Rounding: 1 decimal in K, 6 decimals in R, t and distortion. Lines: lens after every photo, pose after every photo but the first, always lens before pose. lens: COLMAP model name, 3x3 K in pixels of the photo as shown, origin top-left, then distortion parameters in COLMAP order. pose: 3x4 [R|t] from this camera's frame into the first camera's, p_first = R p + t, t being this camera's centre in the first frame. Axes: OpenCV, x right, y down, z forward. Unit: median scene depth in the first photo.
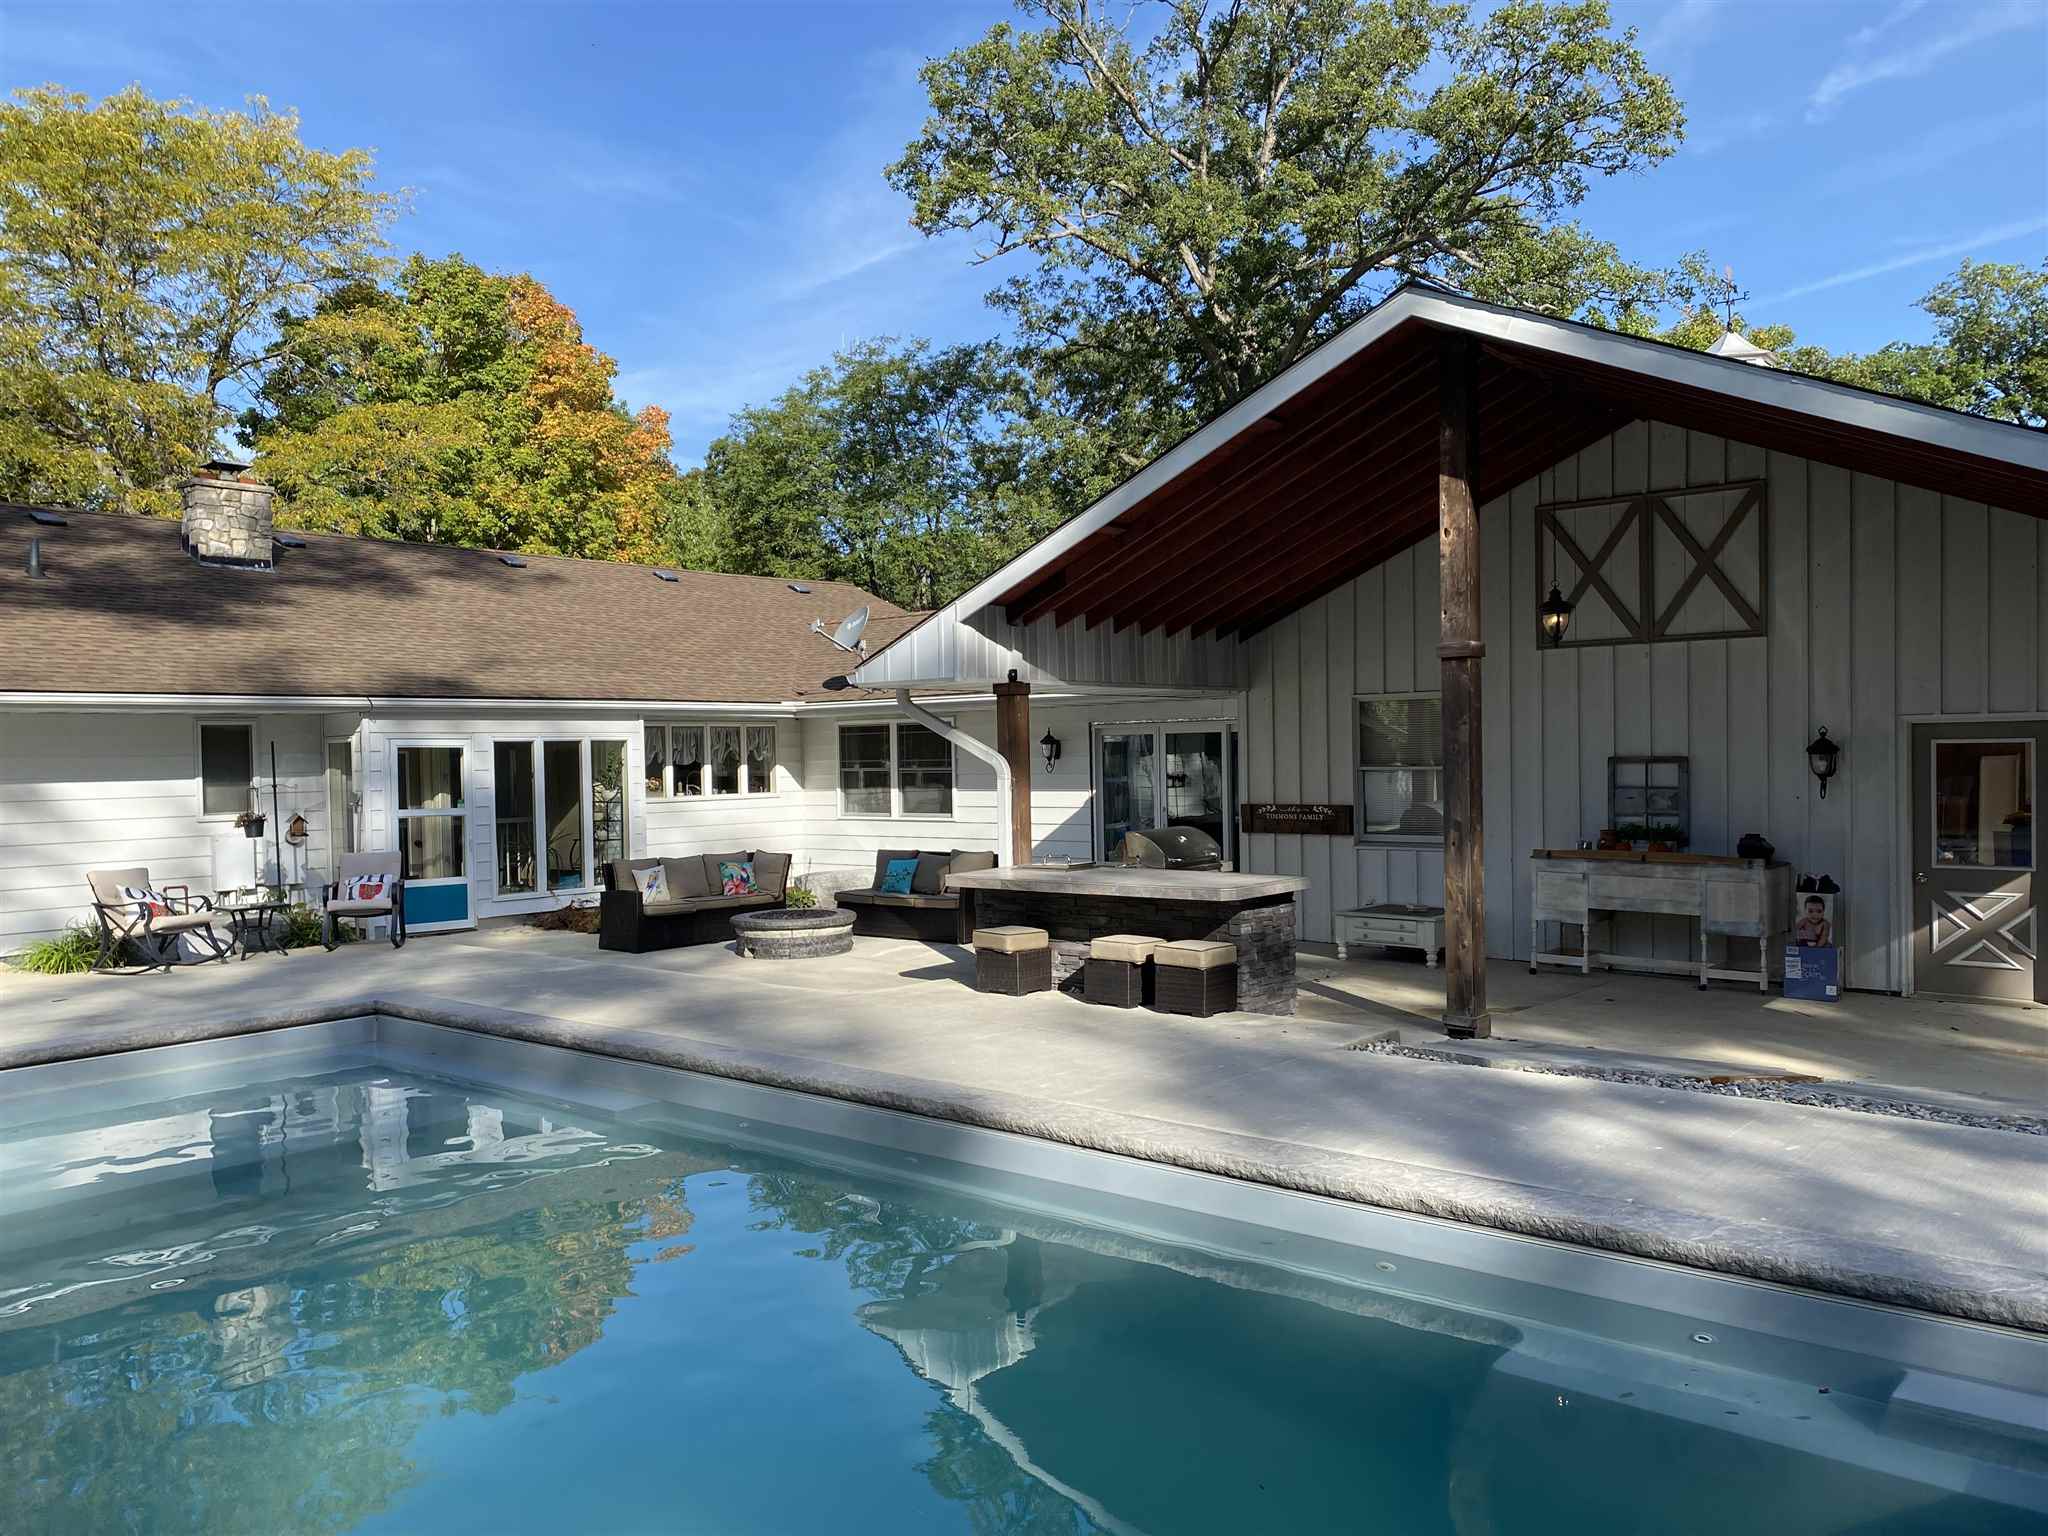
lens RADIAL K [[1552.7, 0, 1027.9], [0, 1552.7, 764.0], [0, 0, 1]] dist [0.025020, -0.009835]
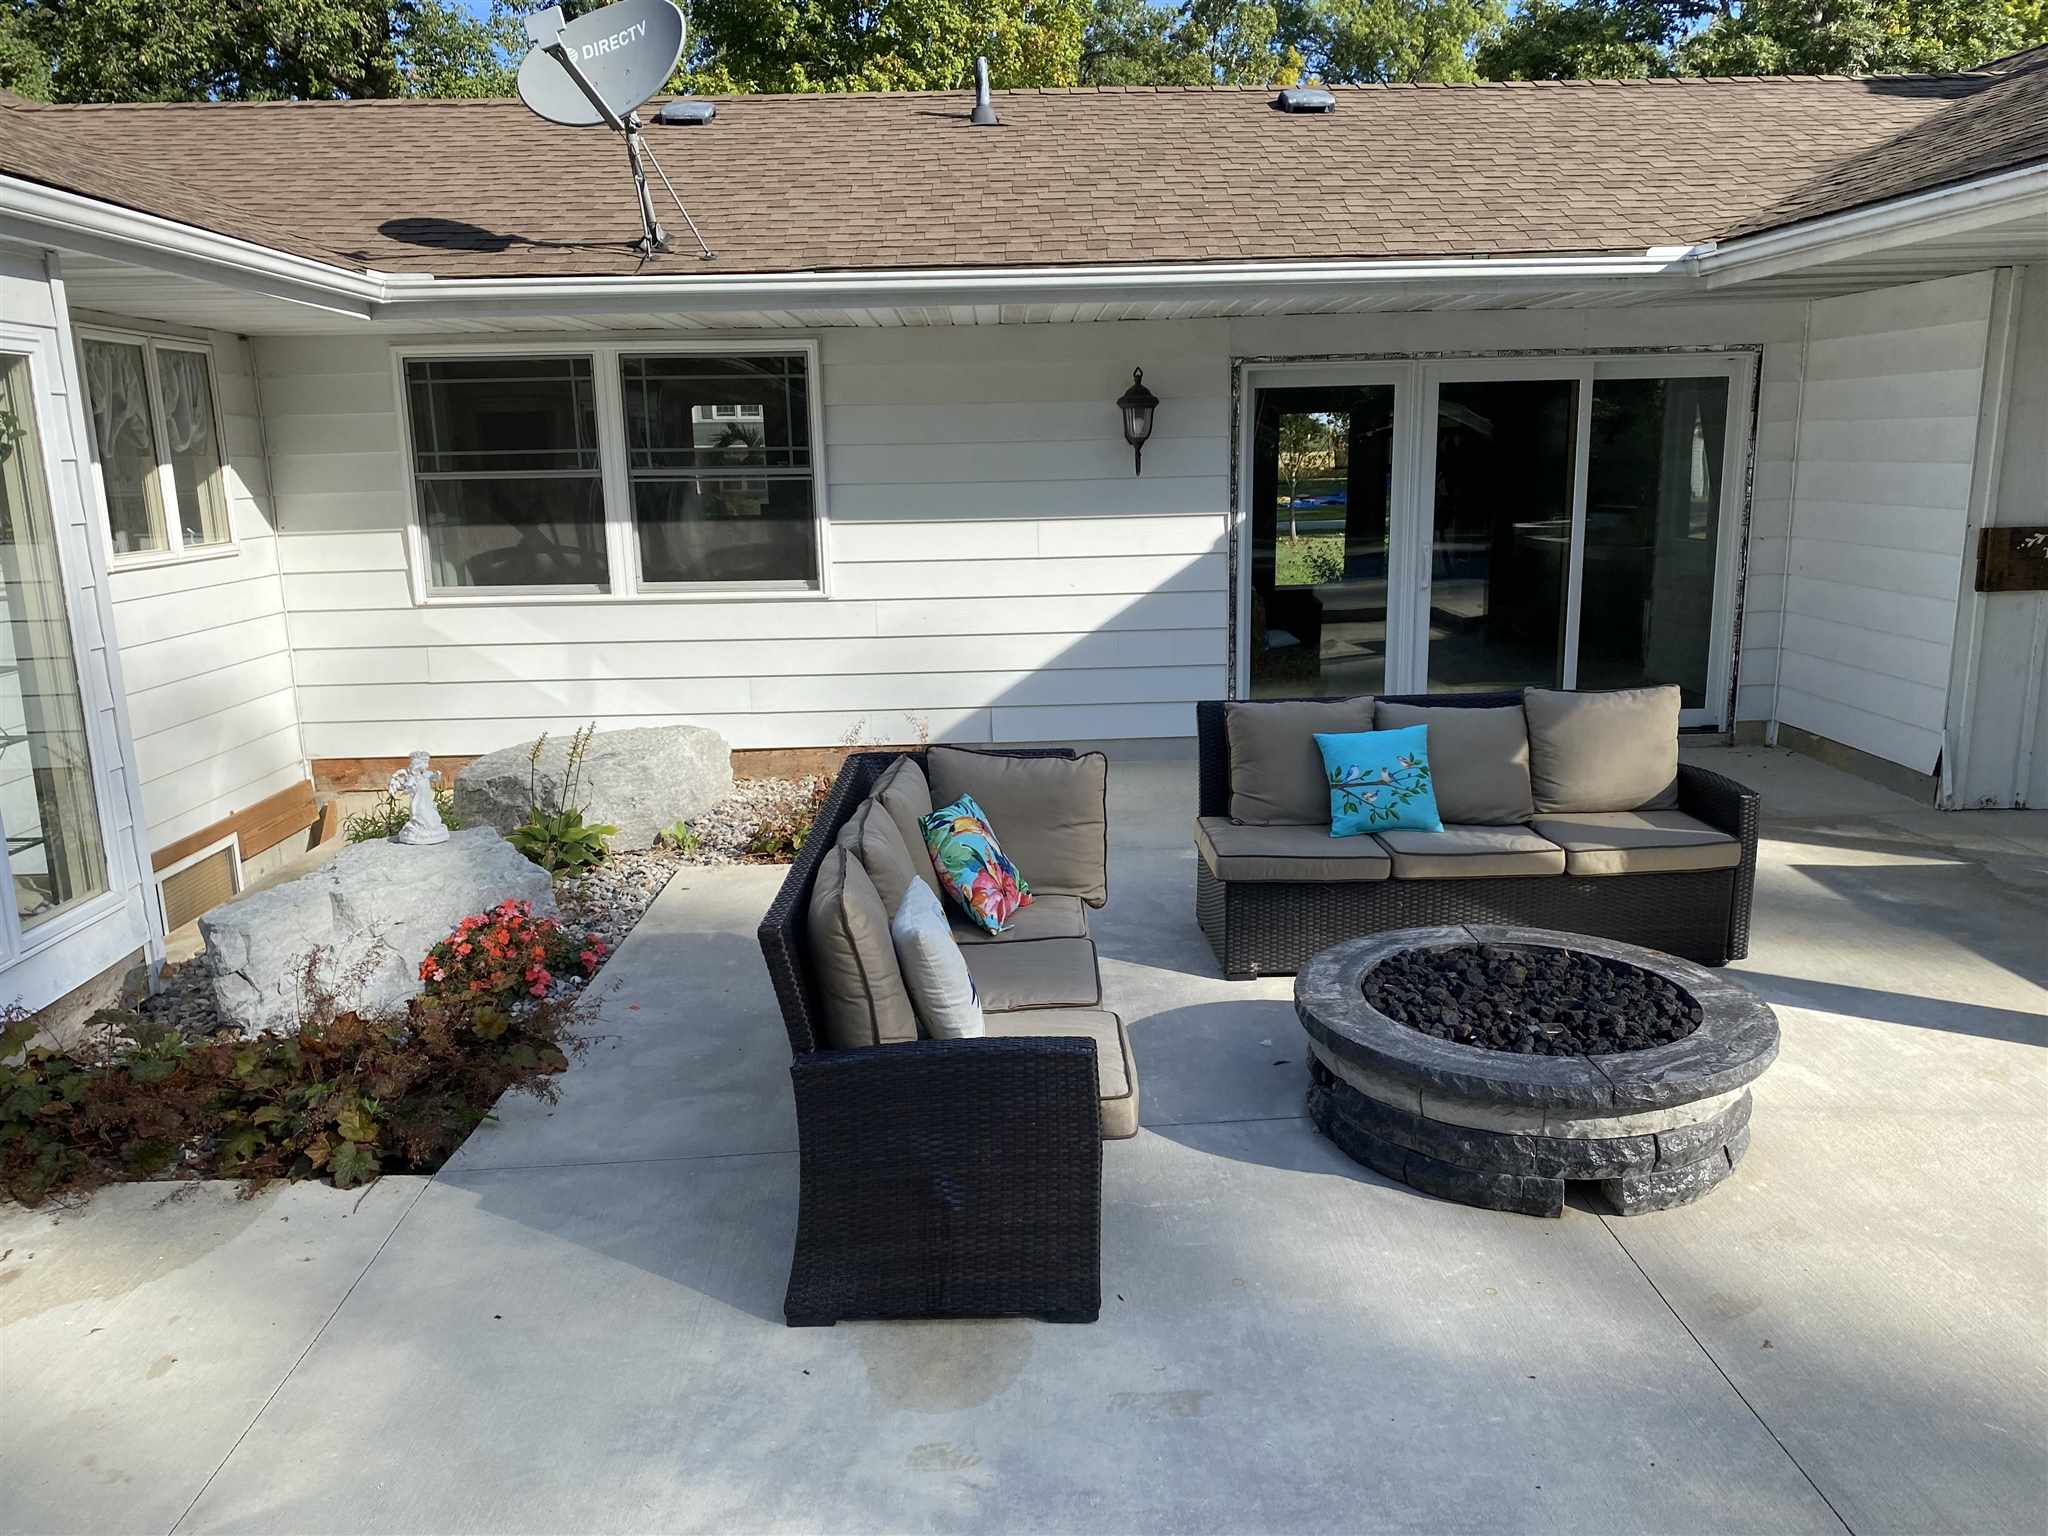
lens RADIAL K [[1552.7, 0, 1027.1], [0, 1552.7, 795.8], [0, 0, 1]] dist [0.025020, -0.009835]
pose [[0.745837, -0.138651, 0.651539, -0.338944], [0.011163, 0.980562, 0.195891, 0.009038], [-0.666035, -0.138830, 0.732887, 0.764122]]
